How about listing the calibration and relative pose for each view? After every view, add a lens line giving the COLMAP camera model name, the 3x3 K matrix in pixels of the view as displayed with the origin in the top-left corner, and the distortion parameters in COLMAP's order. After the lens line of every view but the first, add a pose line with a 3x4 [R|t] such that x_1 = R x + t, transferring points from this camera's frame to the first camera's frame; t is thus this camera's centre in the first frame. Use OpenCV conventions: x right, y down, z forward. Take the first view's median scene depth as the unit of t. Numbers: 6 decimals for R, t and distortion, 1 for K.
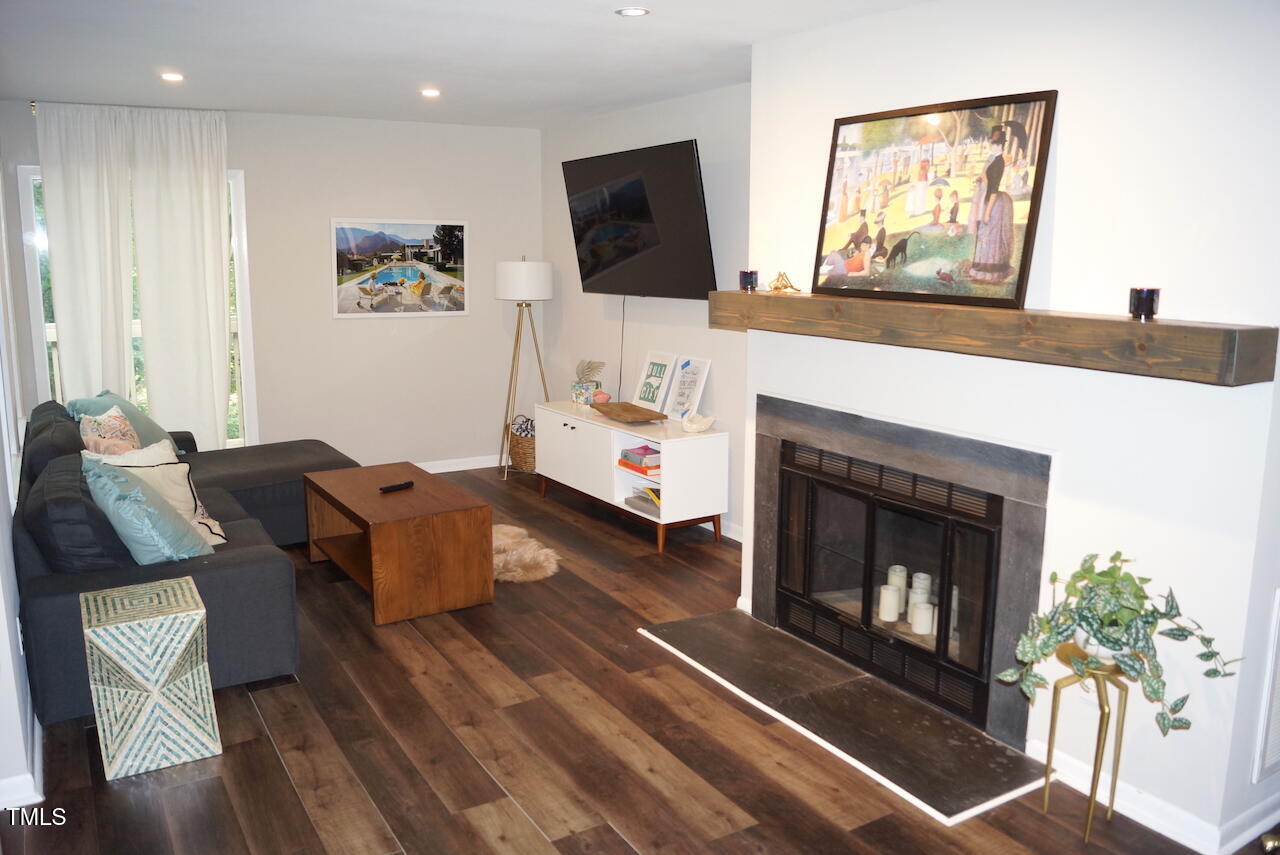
lens RADIAL K [[1011.3, 0, 641.7], [0, 1011.3, 426.2], [0, 0, 1]] dist [-0.075792, 0.008165]
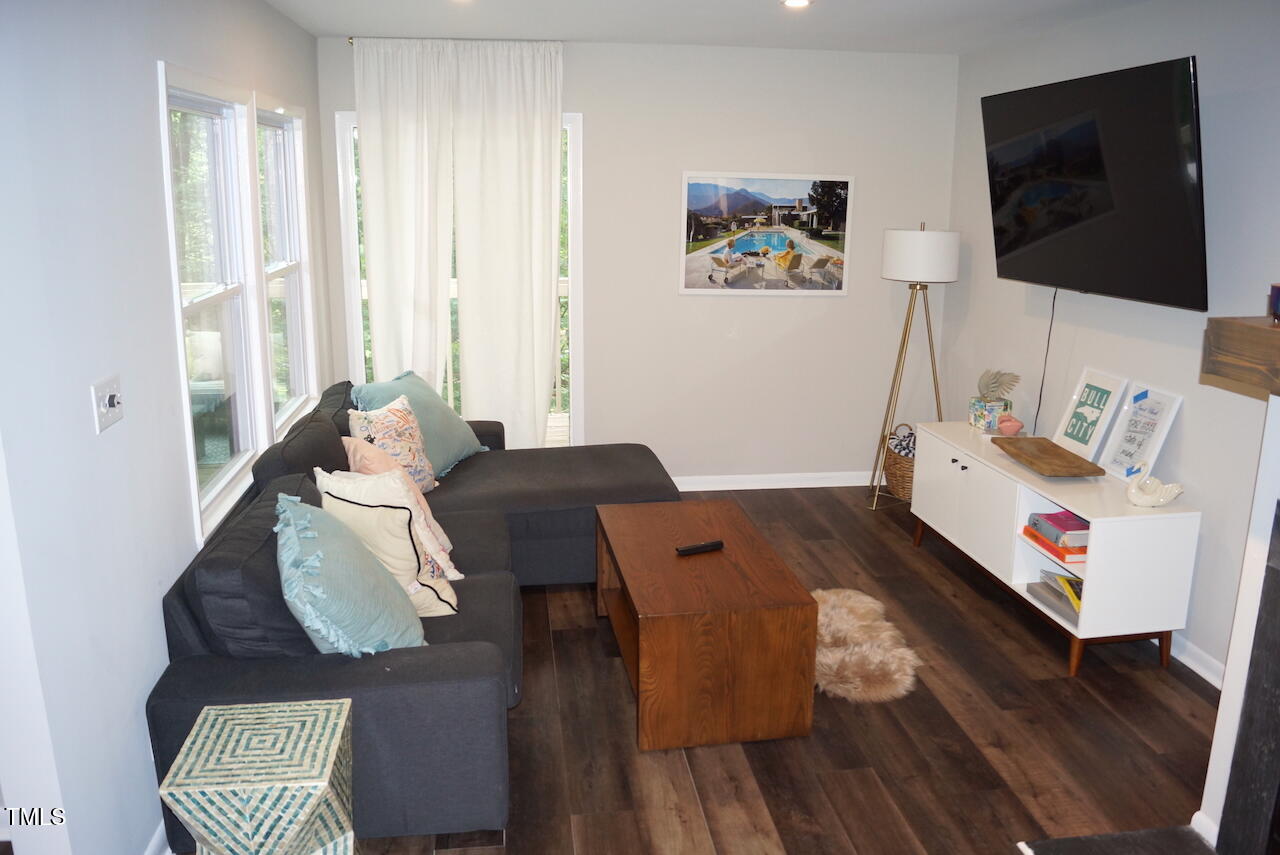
lens RADIAL K [[1011.3, 0, 642.9], [0, 1011.3, 428.5], [0, 0, 1]] dist [-0.075792, 0.008165]
pose [[0.917630, 0.095085, -0.385894, -0.004299], [-0.073672, 0.994827, 0.069939, -0.063392], [0.390548, -0.035749, 0.919888, 0.262118]]
